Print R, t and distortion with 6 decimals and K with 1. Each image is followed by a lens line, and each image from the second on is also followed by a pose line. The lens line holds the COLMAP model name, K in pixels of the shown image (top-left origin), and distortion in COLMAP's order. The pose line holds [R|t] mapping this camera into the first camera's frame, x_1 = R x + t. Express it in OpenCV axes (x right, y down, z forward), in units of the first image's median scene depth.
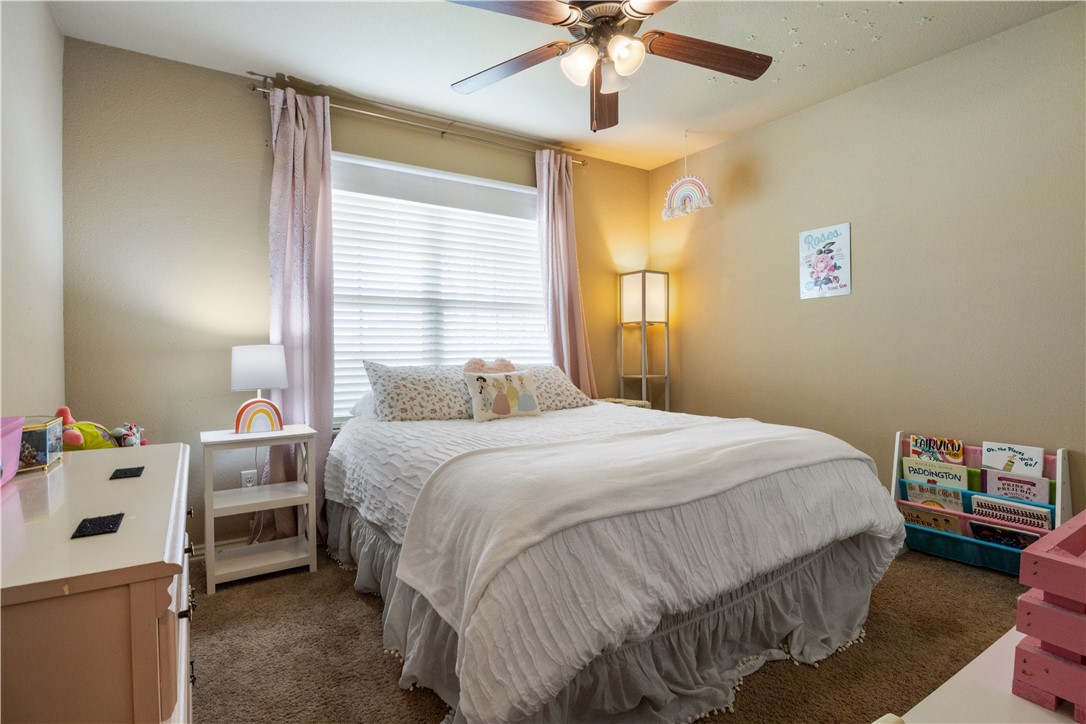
lens RADIAL K [[543.7, 0, 544.4], [0, 543.7, 345.7], [0, 0, 1]] dist [-0.024722, -0.000187]
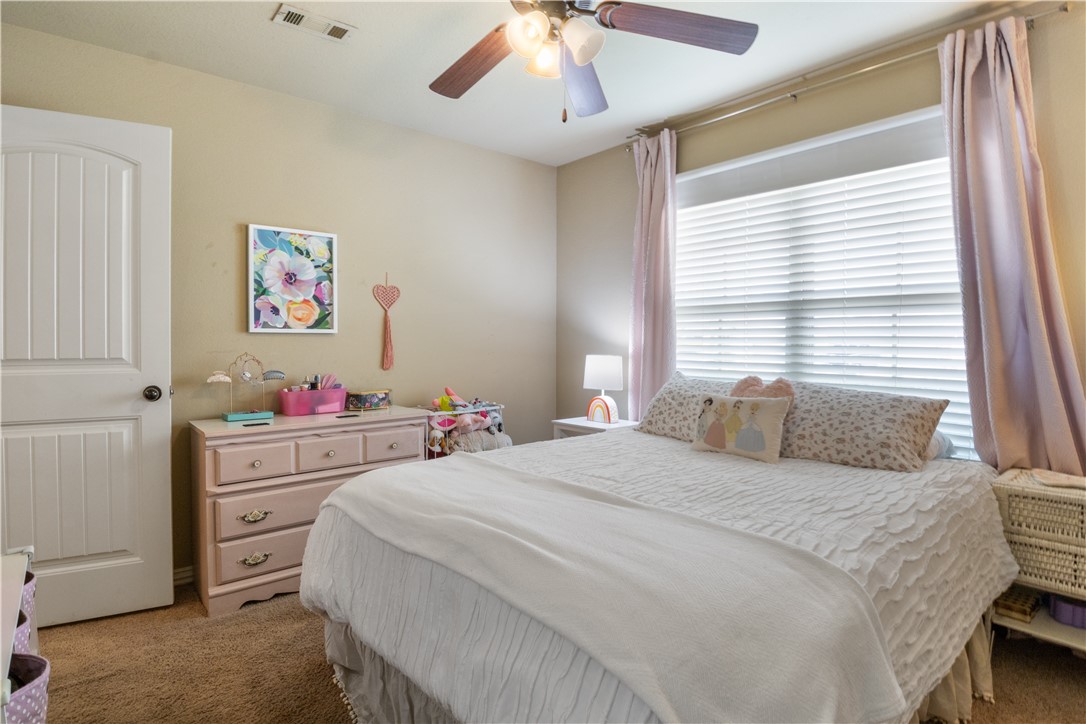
lens RADIAL K [[543.7, 0, 544.4], [0, 543.7, 345.7], [0, 0, 1]] dist [-0.024722, -0.000187]
pose [[0.150637, 0.010833, -0.988530, 0.633890], [0.003384, 0.999928, 0.011474, -0.033992], [0.988583, -0.005073, 0.150589, 0.574420]]
